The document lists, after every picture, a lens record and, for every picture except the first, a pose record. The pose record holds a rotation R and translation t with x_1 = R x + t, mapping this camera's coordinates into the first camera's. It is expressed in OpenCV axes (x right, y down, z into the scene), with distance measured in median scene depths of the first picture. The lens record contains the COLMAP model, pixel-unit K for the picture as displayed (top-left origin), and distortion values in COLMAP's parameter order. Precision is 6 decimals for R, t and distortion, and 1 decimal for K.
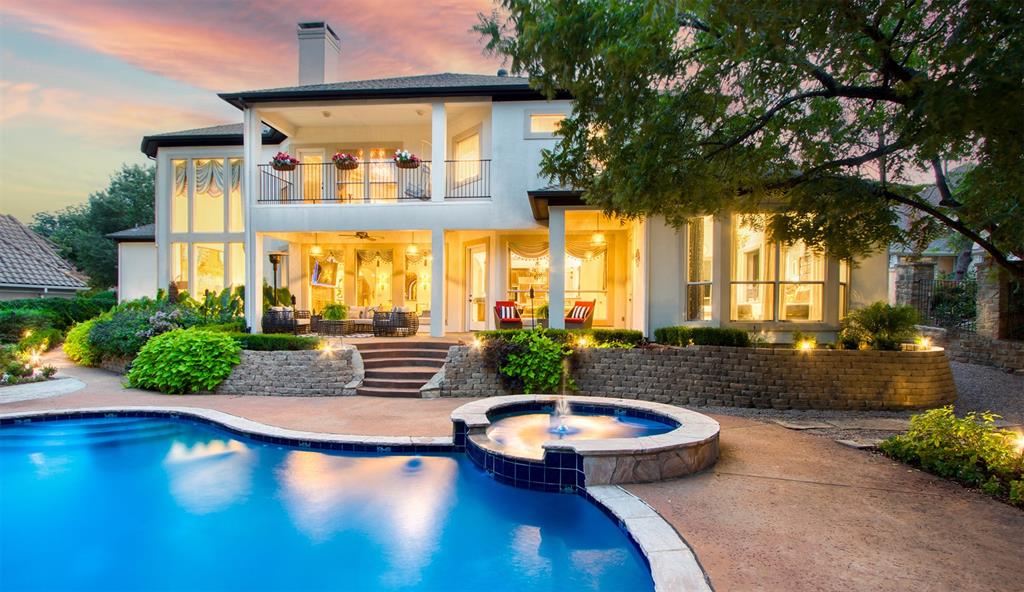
lens RADIAL K [[524.5, 0, 504.7], [0, 524.5, 300.4], [0, 0, 1]] dist [-0.012089, -0.002321]
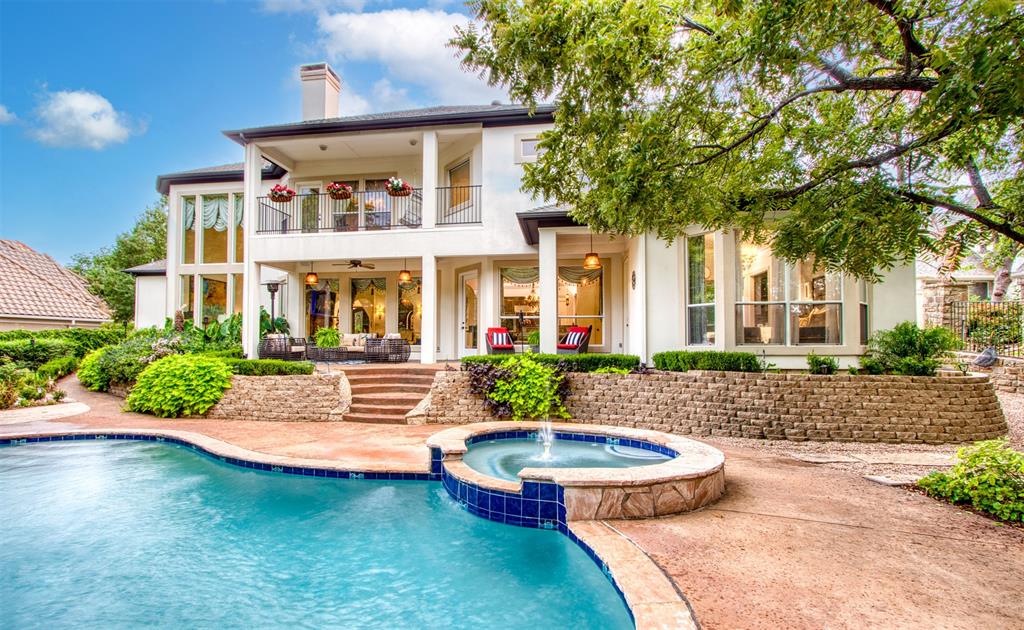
lens RADIAL K [[459.8, 0, 494.9], [0, 459.8, 331.2], [0, 0, 1]] dist [-0.013580, 0.001766]
pose [[0.995636, -0.010178, -0.092763, 0.086455], [0.005990, 0.998955, -0.045307, 0.053680], [0.093127, 0.044554, 0.994657, 0.160475]]
